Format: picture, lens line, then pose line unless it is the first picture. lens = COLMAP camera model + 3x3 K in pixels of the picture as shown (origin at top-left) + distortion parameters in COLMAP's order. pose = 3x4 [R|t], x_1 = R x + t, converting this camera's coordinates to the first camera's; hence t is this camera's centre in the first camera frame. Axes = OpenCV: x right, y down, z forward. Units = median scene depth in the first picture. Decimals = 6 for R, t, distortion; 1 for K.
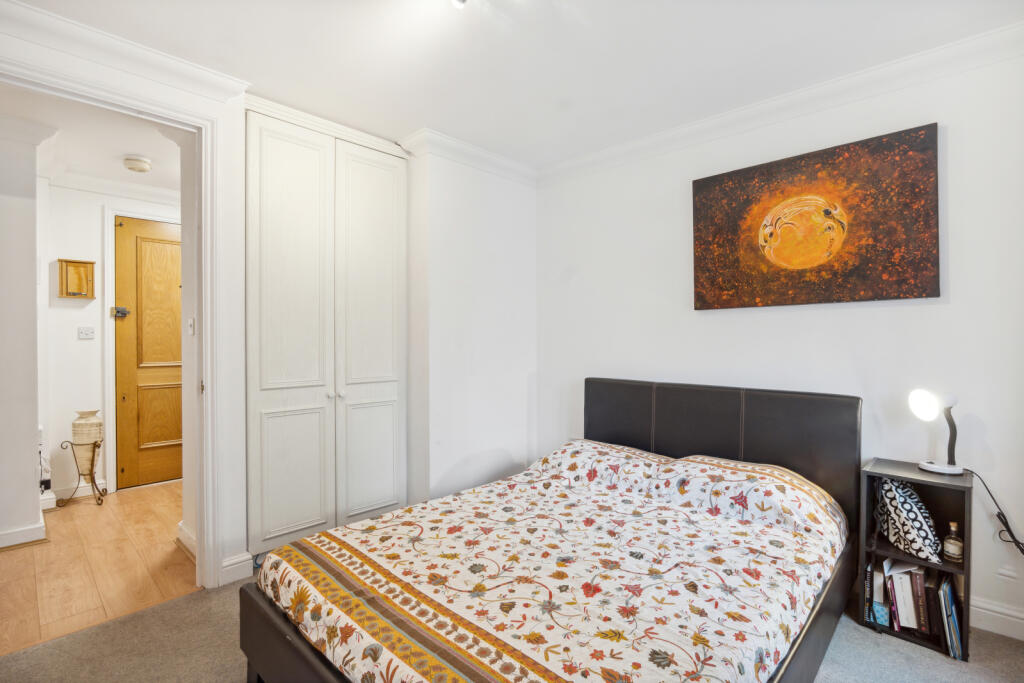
lens RADIAL K [[479.3, 0, 512.0], [0, 479.3, 341.5], [0, 0, 1]] dist [-0.019504, 0.000241]
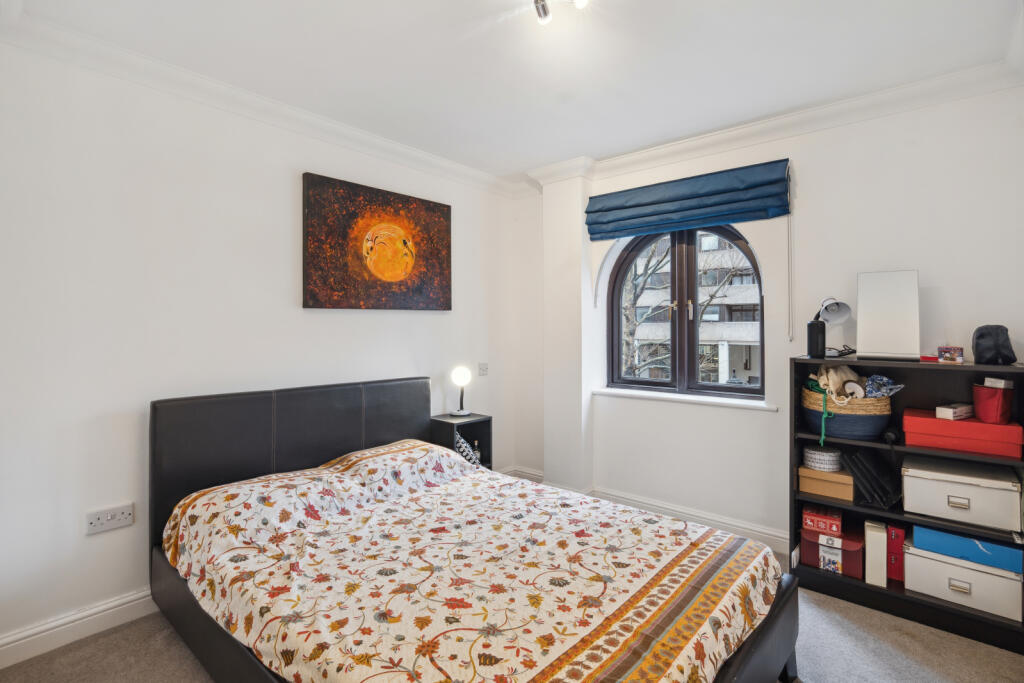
lens RADIAL K [[484.7, 0, 509.8], [0, 484.7, 316.6], [0, 0, 1]] dist [-0.022354, 0.000112]
pose [[-0.040320, 0.023461, 0.998911, -0.782070], [0.006006, 0.999712, -0.023238, -0.031588], [-0.999169, 0.005063, -0.040449, 0.838283]]
